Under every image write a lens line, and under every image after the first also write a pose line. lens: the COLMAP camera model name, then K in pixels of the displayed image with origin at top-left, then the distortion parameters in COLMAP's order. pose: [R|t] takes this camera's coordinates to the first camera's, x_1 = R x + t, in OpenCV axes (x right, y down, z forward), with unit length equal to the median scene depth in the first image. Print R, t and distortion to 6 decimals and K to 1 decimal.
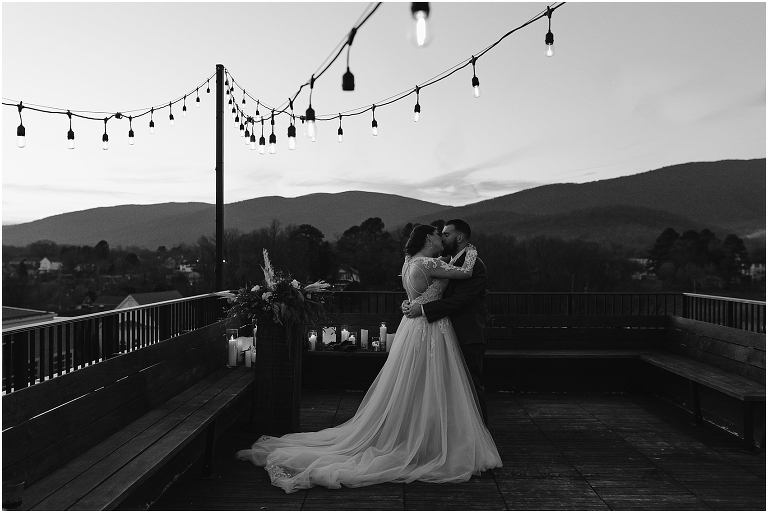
lens RADIAL K [[727.7, 0, 384.0], [0, 727.7, 256.5], [0, 0, 1]] dist [0.004024, 0.005123]
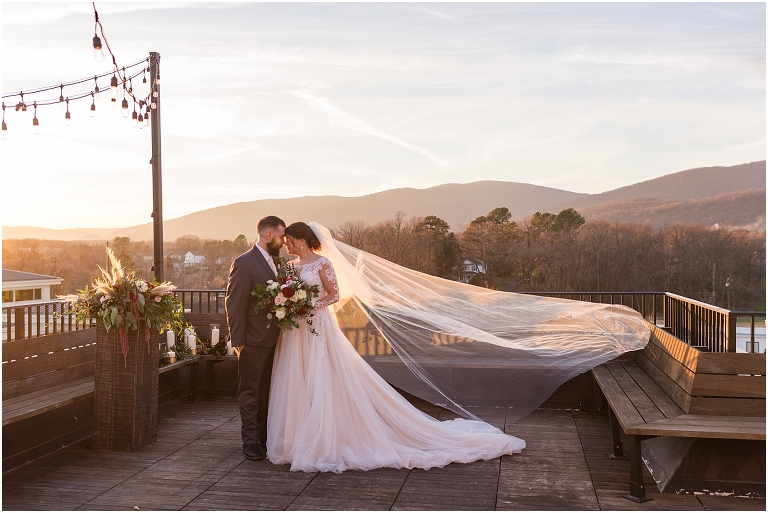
lens RADIAL K [[731.0, 0, 388.1], [0, 731.0, 249.4], [0, 0, 1]] dist [0.003821, 0.001637]
pose [[0.985036, -0.010374, -0.172038, 0.275411], [0.010800, 0.999940, 0.001543, -0.004744], [0.172012, -0.003378, 0.985089, 0.125694]]
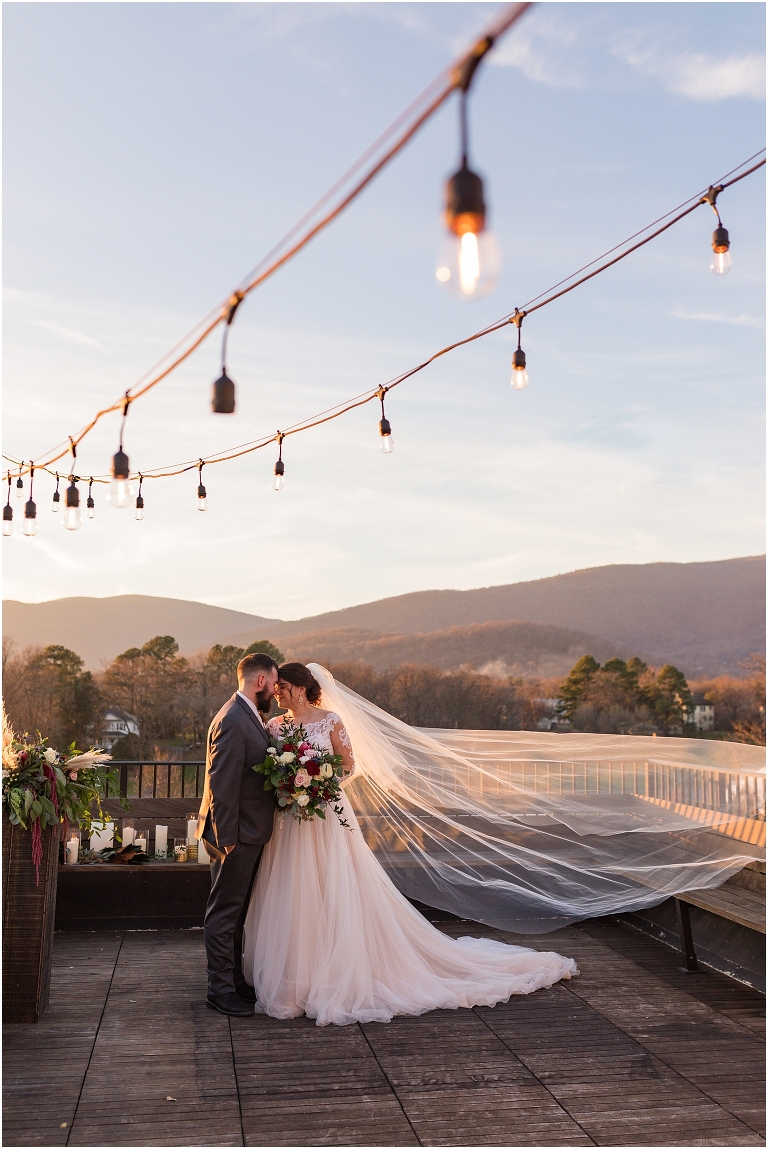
lens RADIAL K [[1076.8, 0, 381.6], [0, 1076.8, 573.8], [0, 0, 1]] dist [0.001856, -0.002446]
pose [[0.982602, 0.022604, 0.184343, -0.018595], [-0.001850, 0.993708, -0.111984, -0.009124], [-0.185715, 0.109694, 0.976462, 0.067922]]
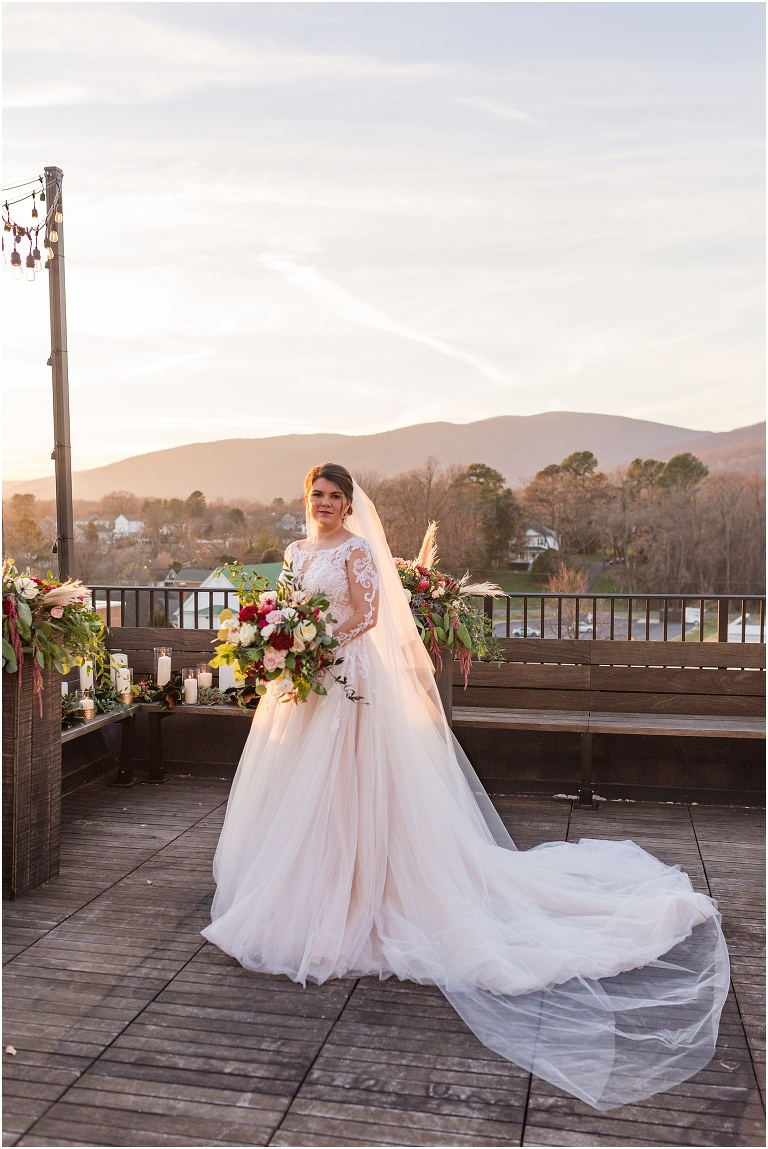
lens RADIAL K [[1076.8, 0, 381.6], [0, 1076.8, 573.8], [0, 0, 1]] dist [0.001856, -0.002446]
pose [[0.979749, 0.004528, -0.200179, 0.201895], [0.007112, 0.998326, 0.057390, -0.008136], [0.200104, -0.057652, 0.978077, 0.290033]]
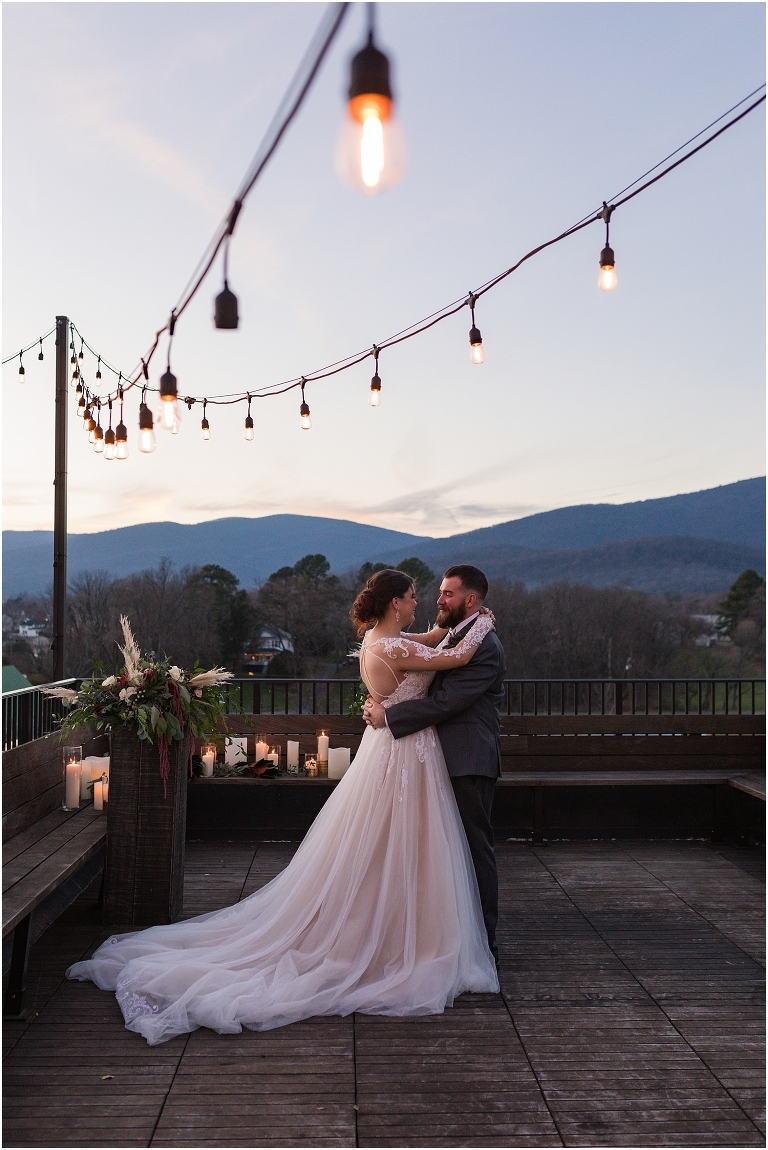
lens RADIAL K [[1087.4, 0, 384.0], [0, 1087.4, 575.0], [0, 0, 1]] dist [0.000405, 0.000667]
pose [[0.998753, -0.000142, 0.049920, 0.004766], [0.001856, 0.999410, -0.034298, -0.010205], [-0.049886, 0.034348, 0.998164, 0.070602]]
